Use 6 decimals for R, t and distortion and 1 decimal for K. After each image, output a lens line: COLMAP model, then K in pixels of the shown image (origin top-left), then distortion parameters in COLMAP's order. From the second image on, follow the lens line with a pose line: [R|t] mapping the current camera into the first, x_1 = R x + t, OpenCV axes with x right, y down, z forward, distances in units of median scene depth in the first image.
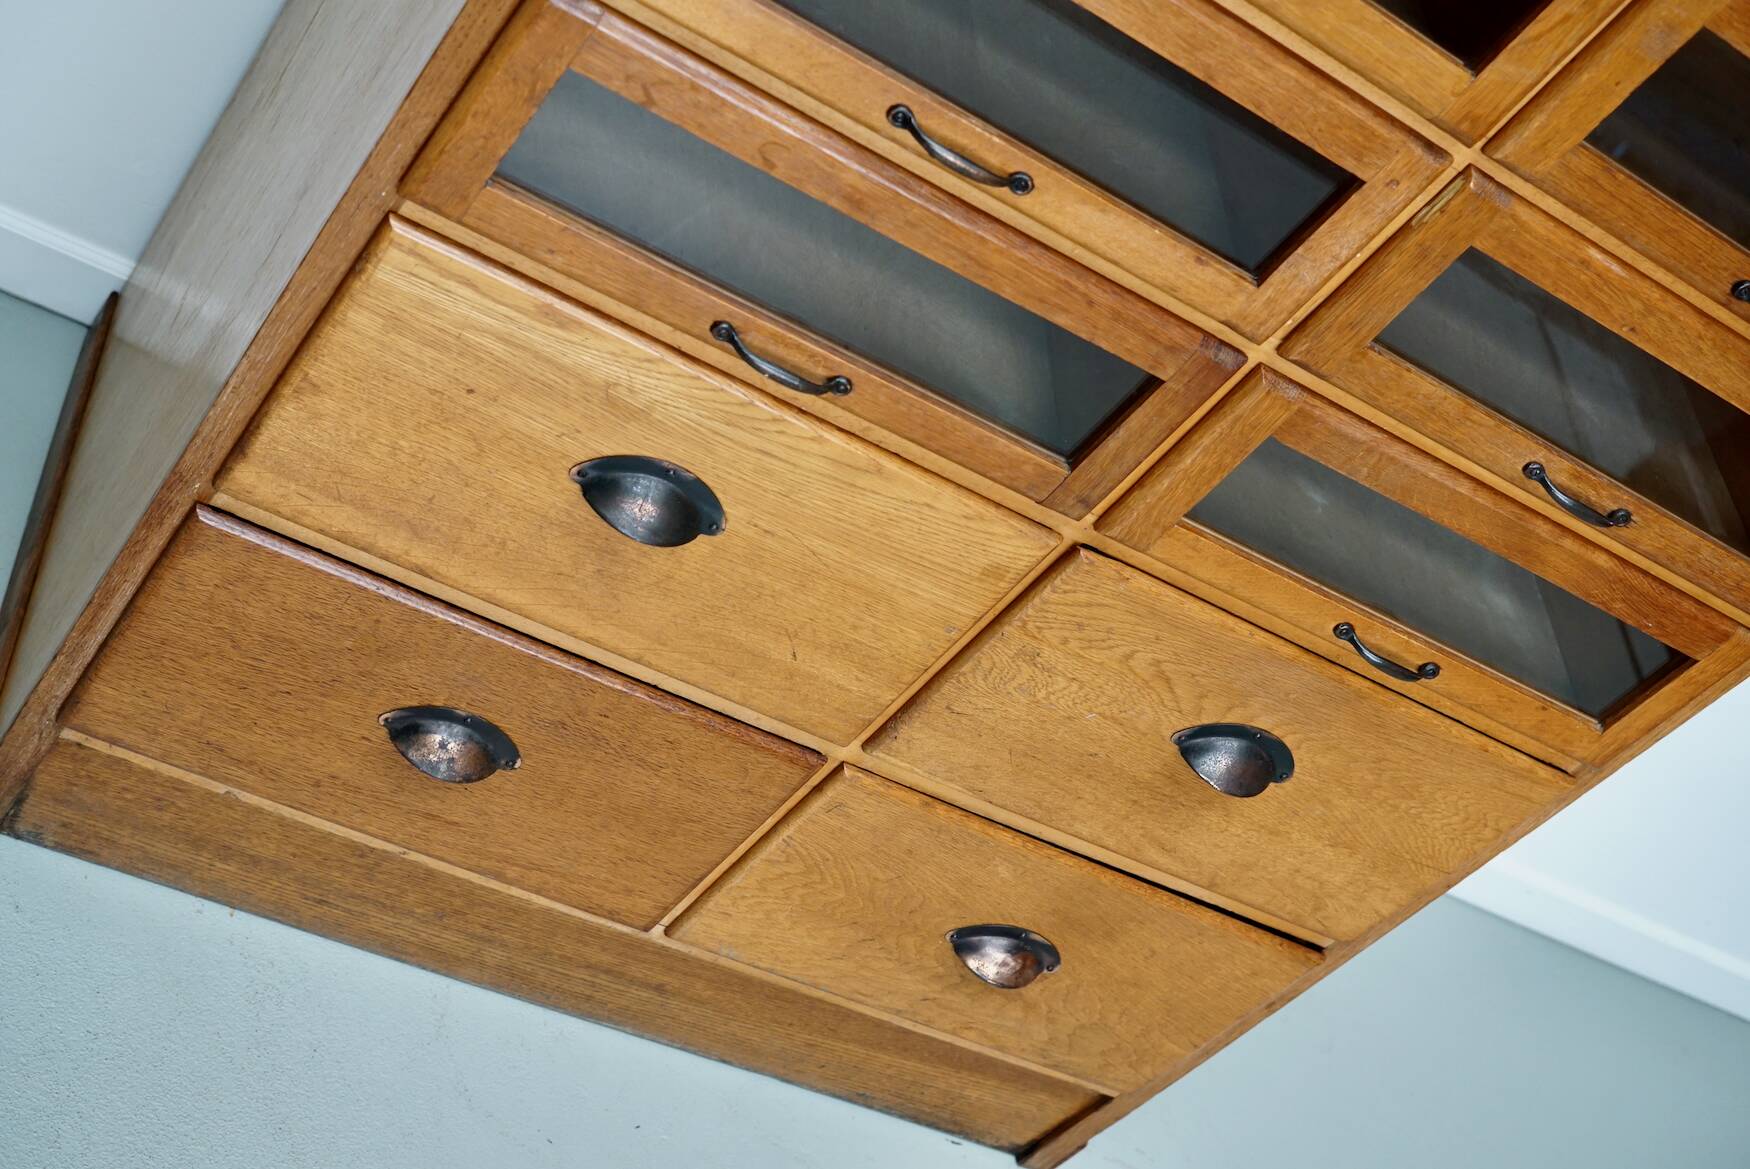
lens RADIAL K [[2250.1, 0, 871.5], [0, 2250.1, 592.3], [0, 0, 1]] dist [-0.092815, 0.000000]
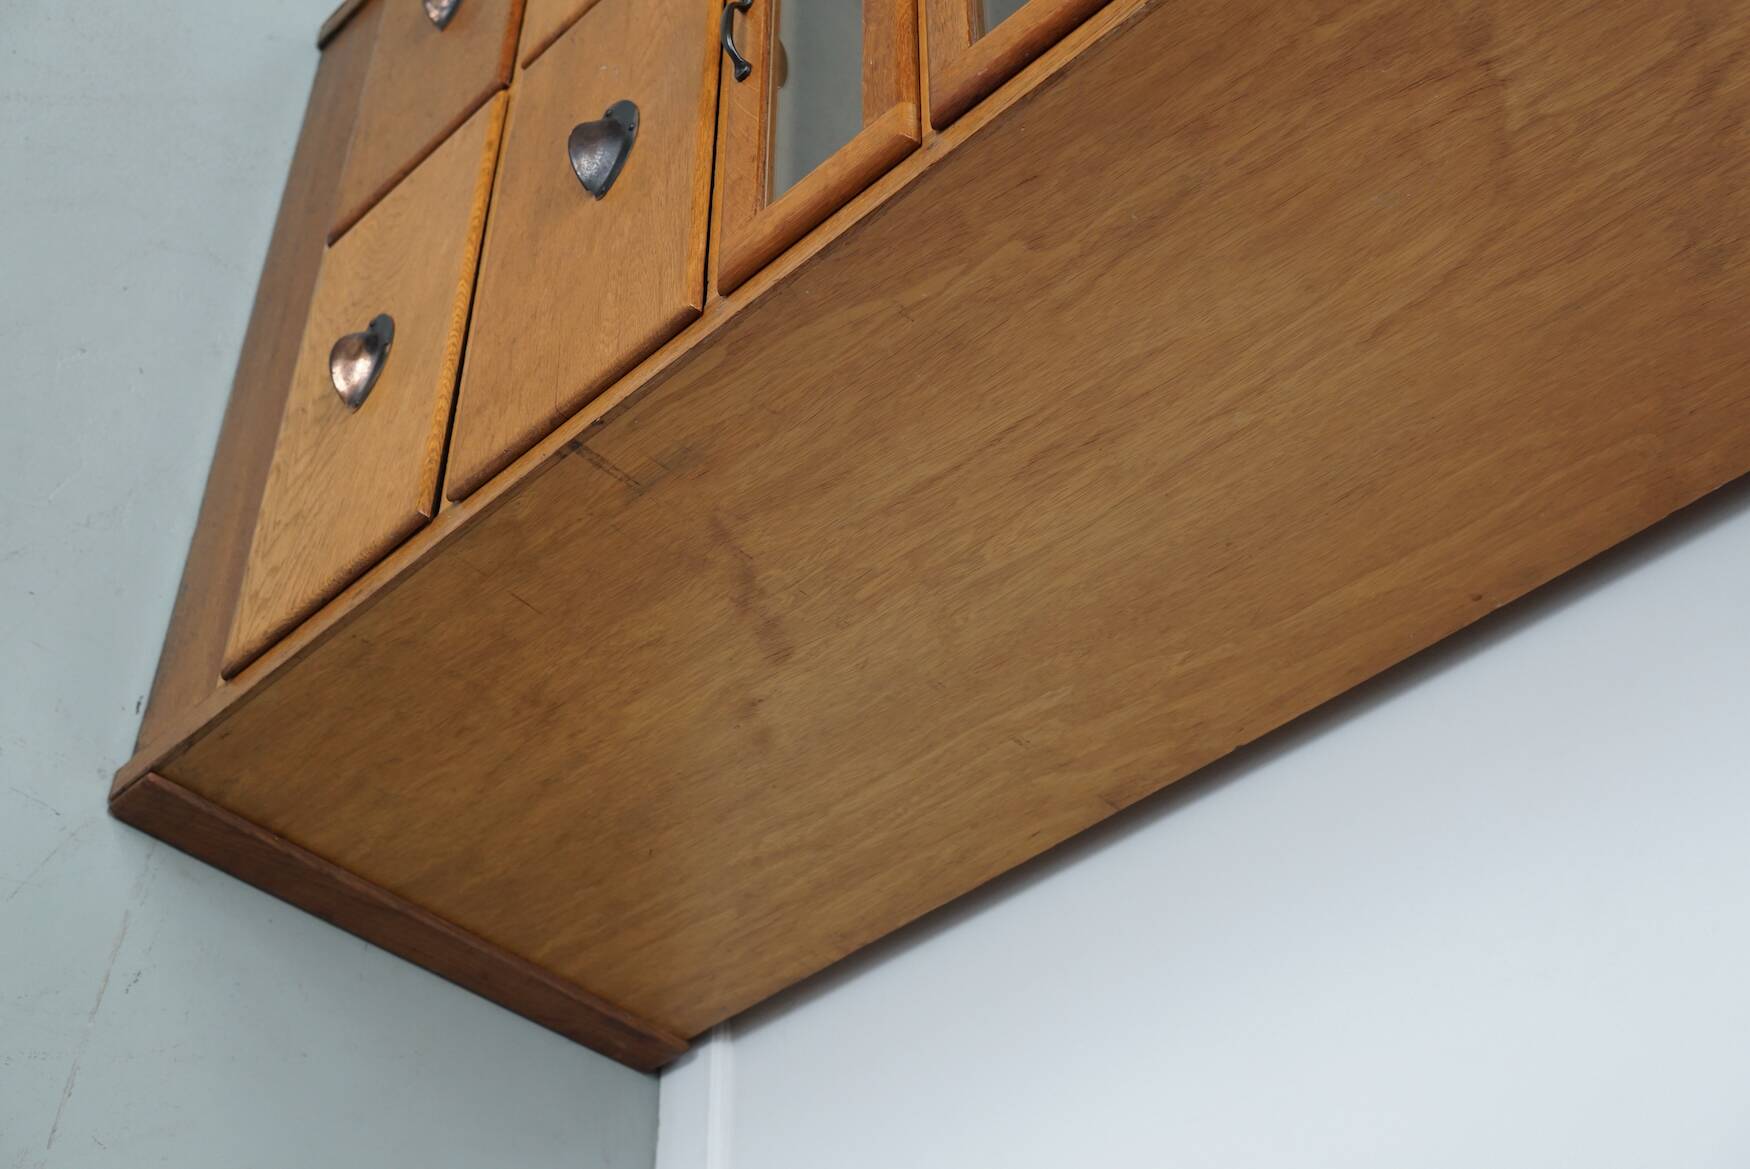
lens RADIAL K [[2250.1, 0, 872.6], [0, 2250.1, 577.7], [0, 0, 1]] dist [-0.092815, 0.000000]
pose [[0.377215, 0.326845, -0.866534, 1.275346], [-0.924190, 0.193315, -0.329397, 0.371198], [0.059852, 0.925095, 0.374988, 0.925106]]
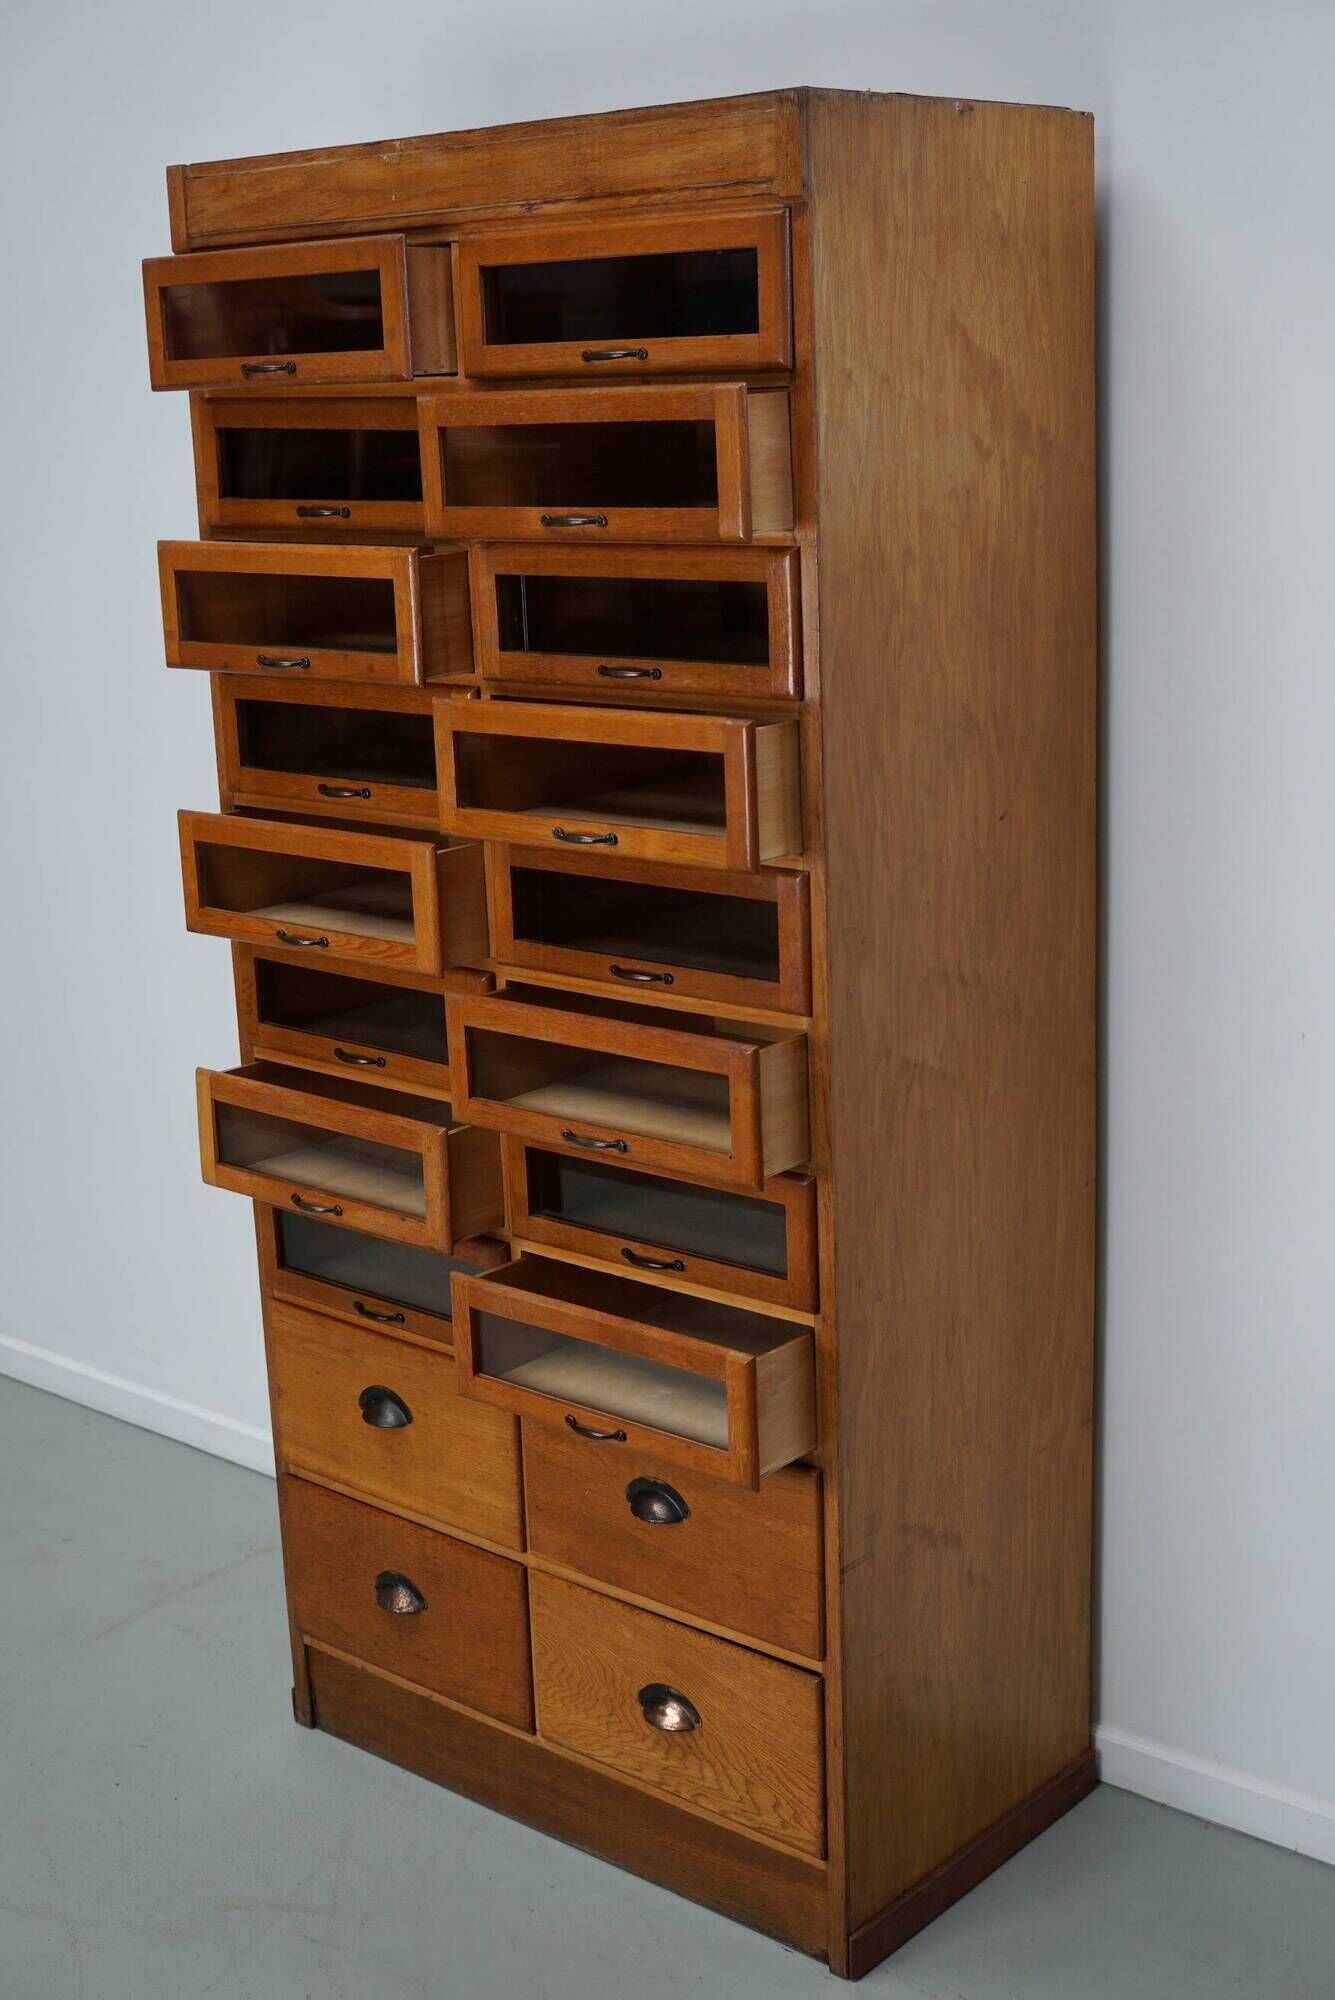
lens RADIAL K [[2571.5, 0, 661.5], [0, 2571.5, 1007.4], [0, 0, 1]] dist [-0.092815, 0.000000]
pose [[0.569529, -0.429661, -0.700734, 1.928211], [-0.181578, 0.765679, -0.617061, 1.124353], [0.801665, 0.478672, 0.358060, 0.141561]]
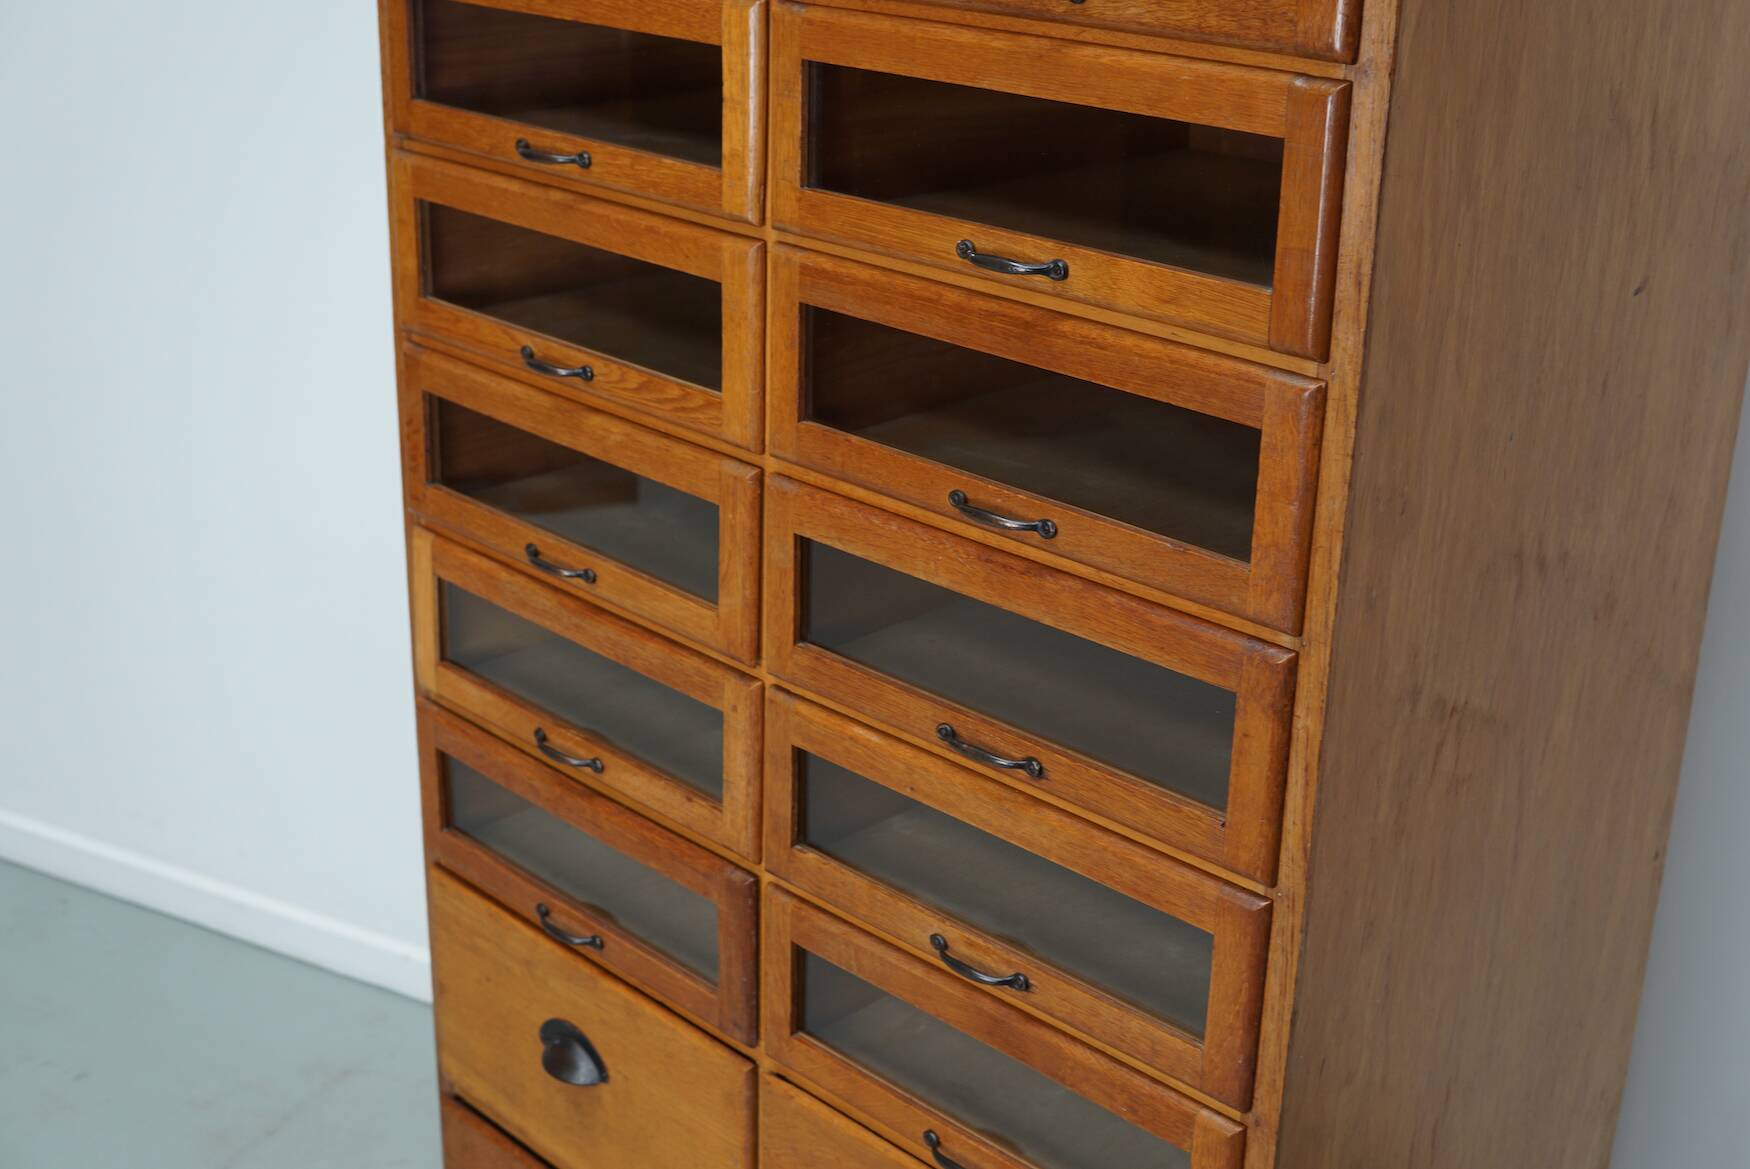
lens RADIAL K [[2250.1, 0, 858.9], [0, 2250.1, 607.9], [0, 0, 1]] dist [-0.092815, 0.000000]
pose [[0.557845, -0.288199, -0.778299, 1.247412], [-0.278383, 0.818469, -0.502604, 0.409638], [0.781864, 0.497041, 0.376349, 0.429726]]
